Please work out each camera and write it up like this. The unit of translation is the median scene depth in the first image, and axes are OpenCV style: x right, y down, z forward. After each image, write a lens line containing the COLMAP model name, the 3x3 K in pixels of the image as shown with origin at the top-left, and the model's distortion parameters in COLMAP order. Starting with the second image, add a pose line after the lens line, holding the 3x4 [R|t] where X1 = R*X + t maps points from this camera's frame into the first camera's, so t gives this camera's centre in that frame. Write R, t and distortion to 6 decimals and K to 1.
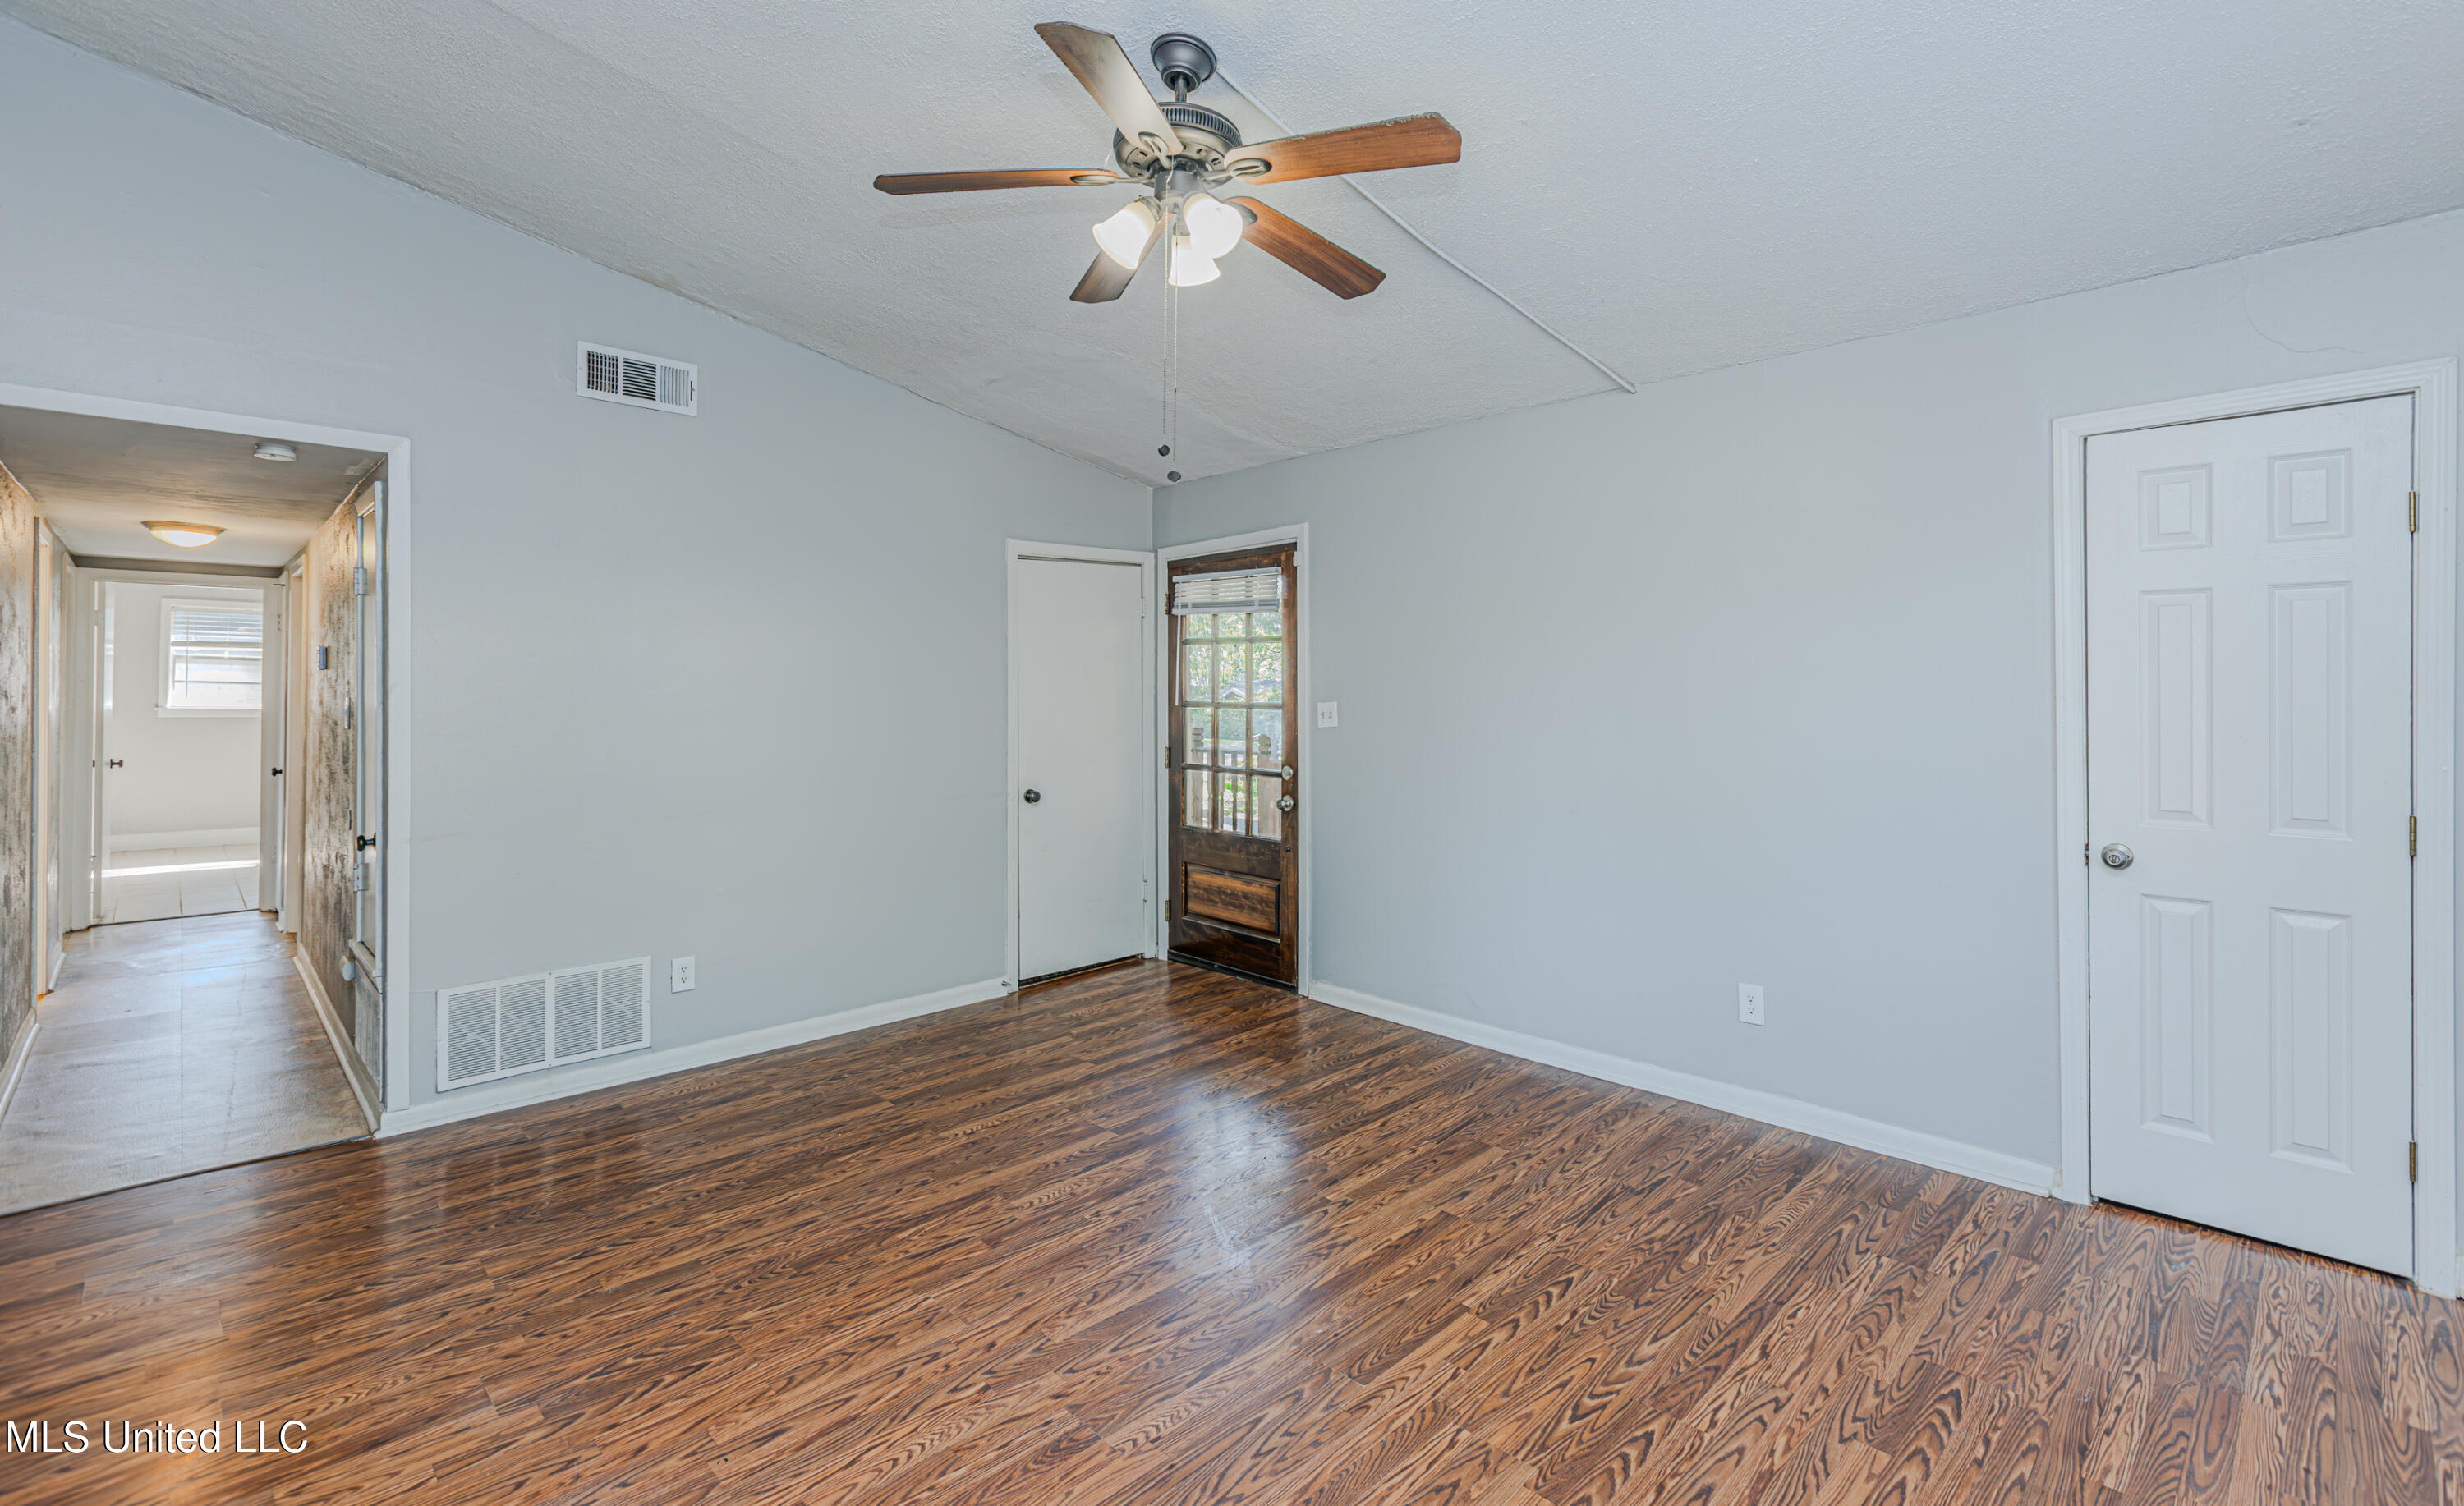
lens RADIAL K [[1080.0, 0, 1232.1], [0, 1080.0, 672.5], [0, 0, 1]] dist [0.000134, 0.000359]
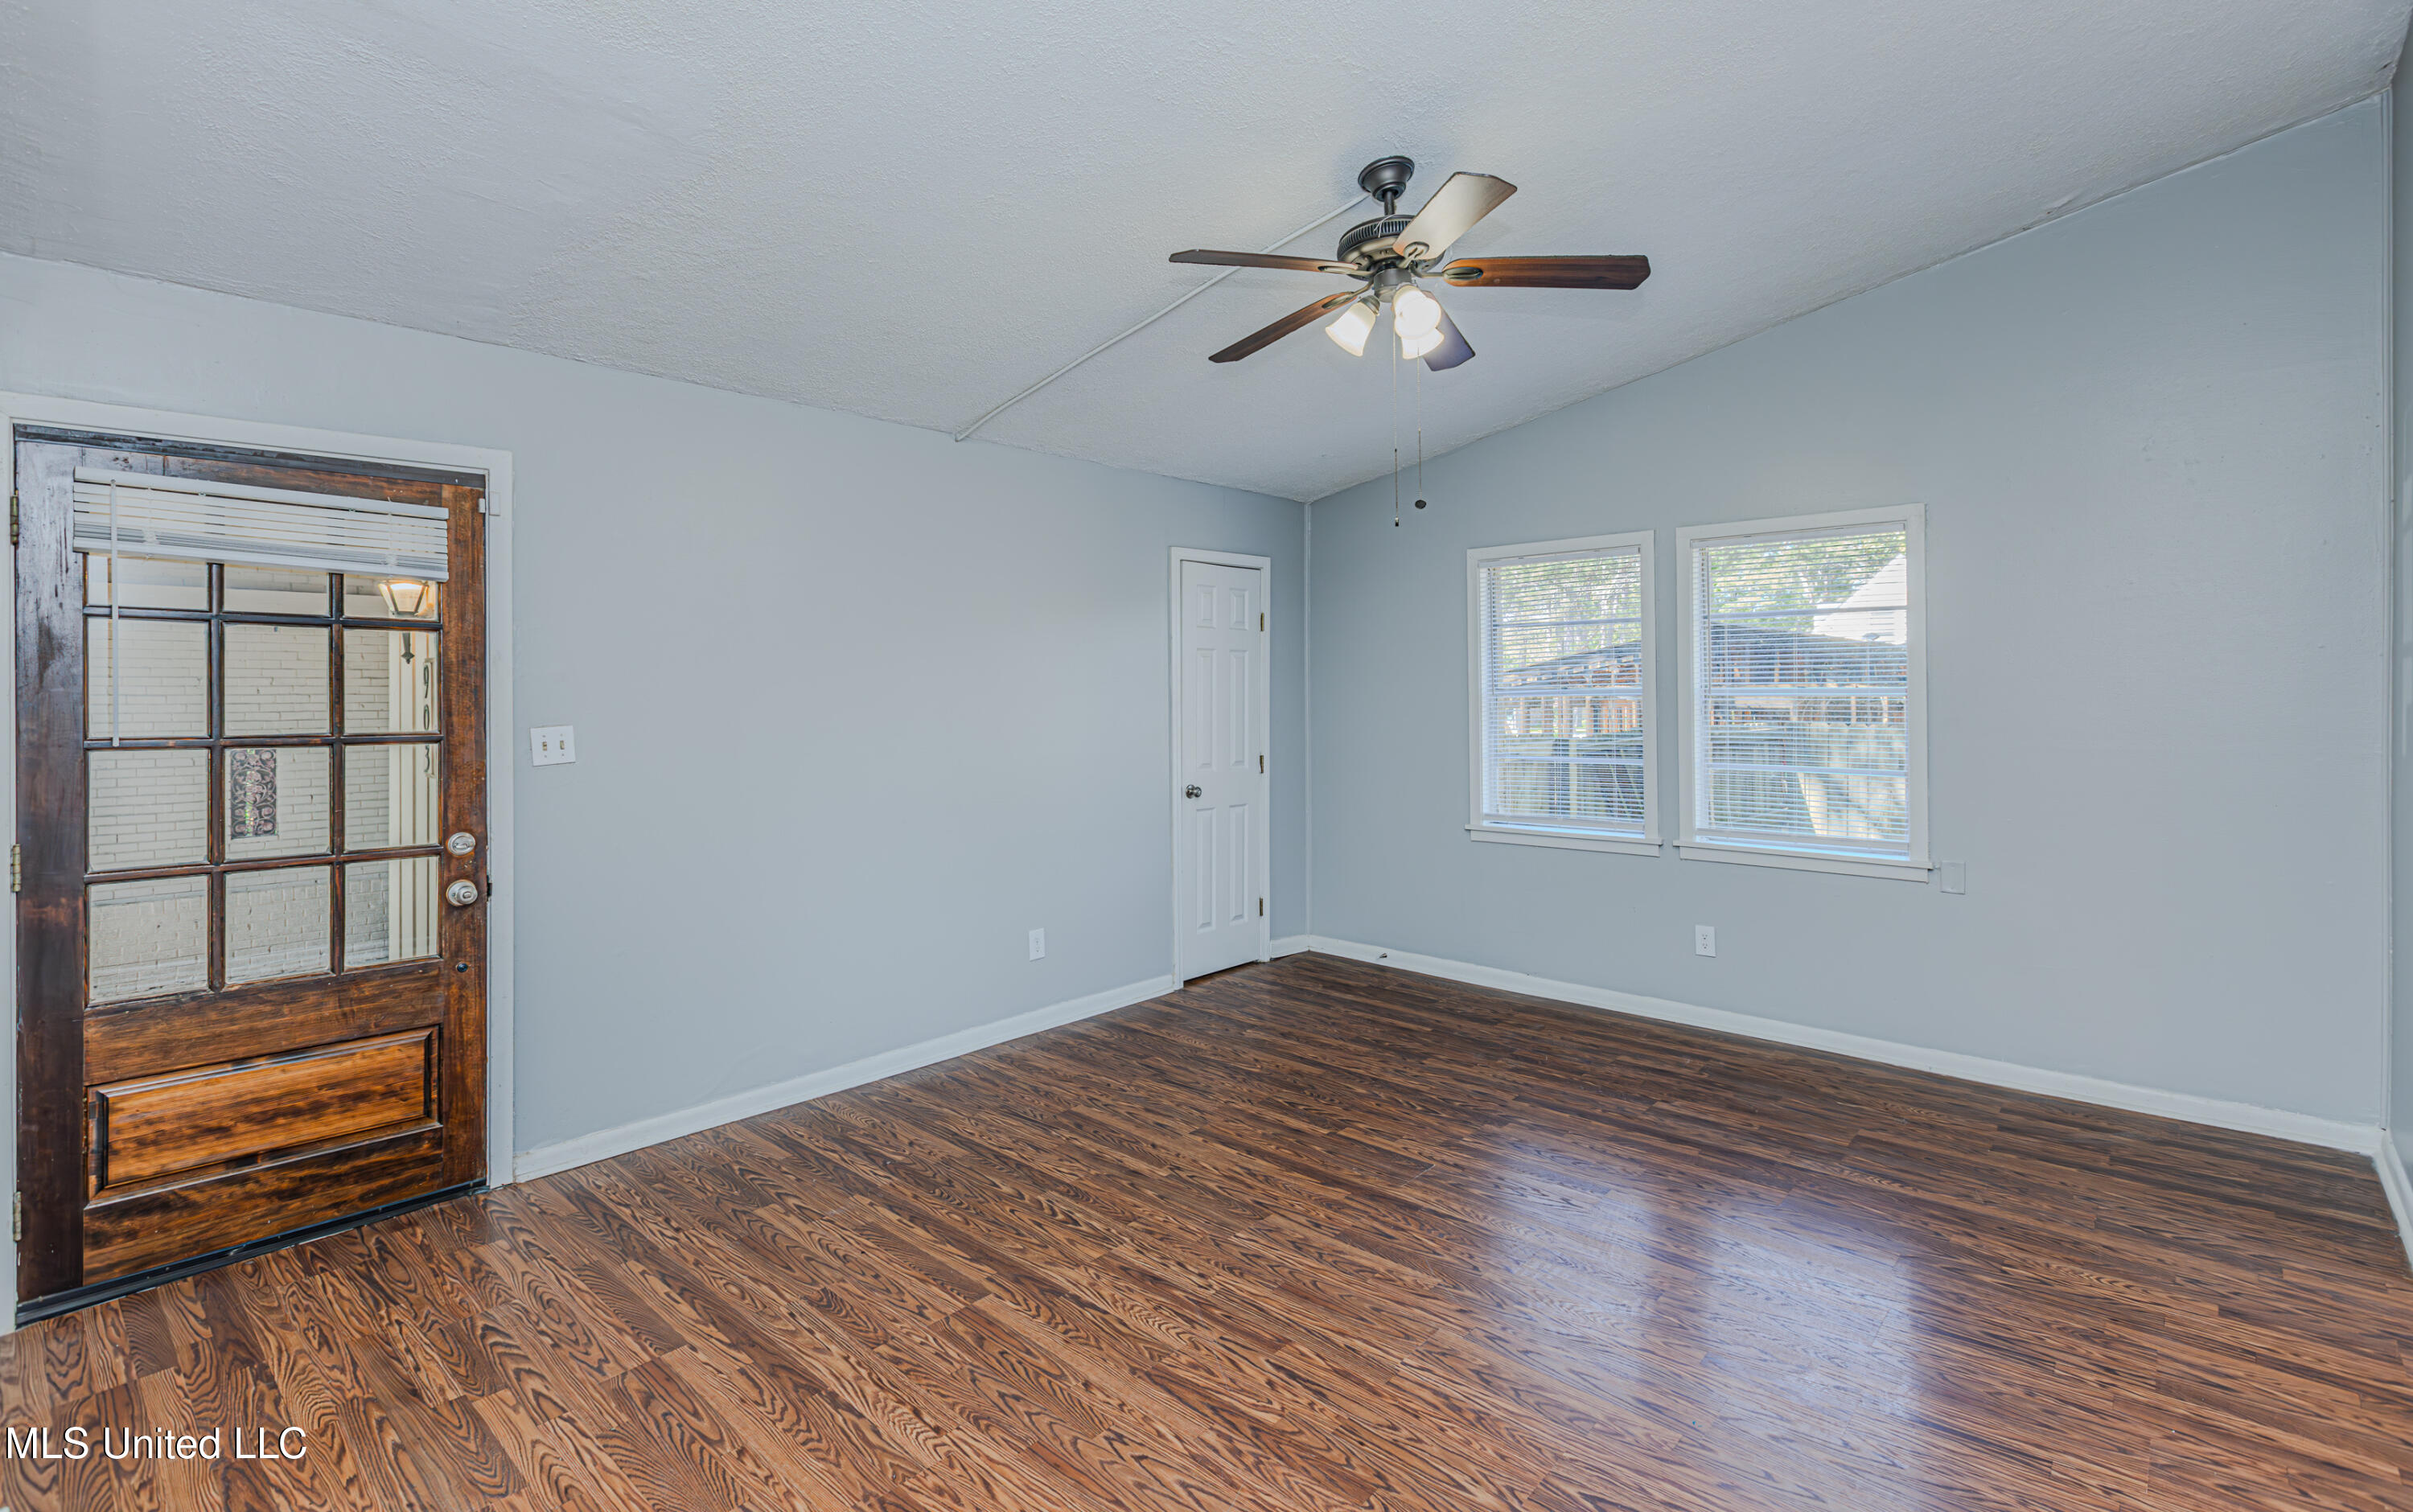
lens RADIAL K [[1107.2, 0, 1206.5], [0, 1107.2, 699.7], [0, 0, 1]] dist [-0.001027, -0.000275]
pose [[-0.056908, 0.002028, 0.998377, -0.926581], [-0.006279, 0.999977, -0.002389, 0.014667], [-0.998360, -0.006405, -0.056894, 0.936277]]
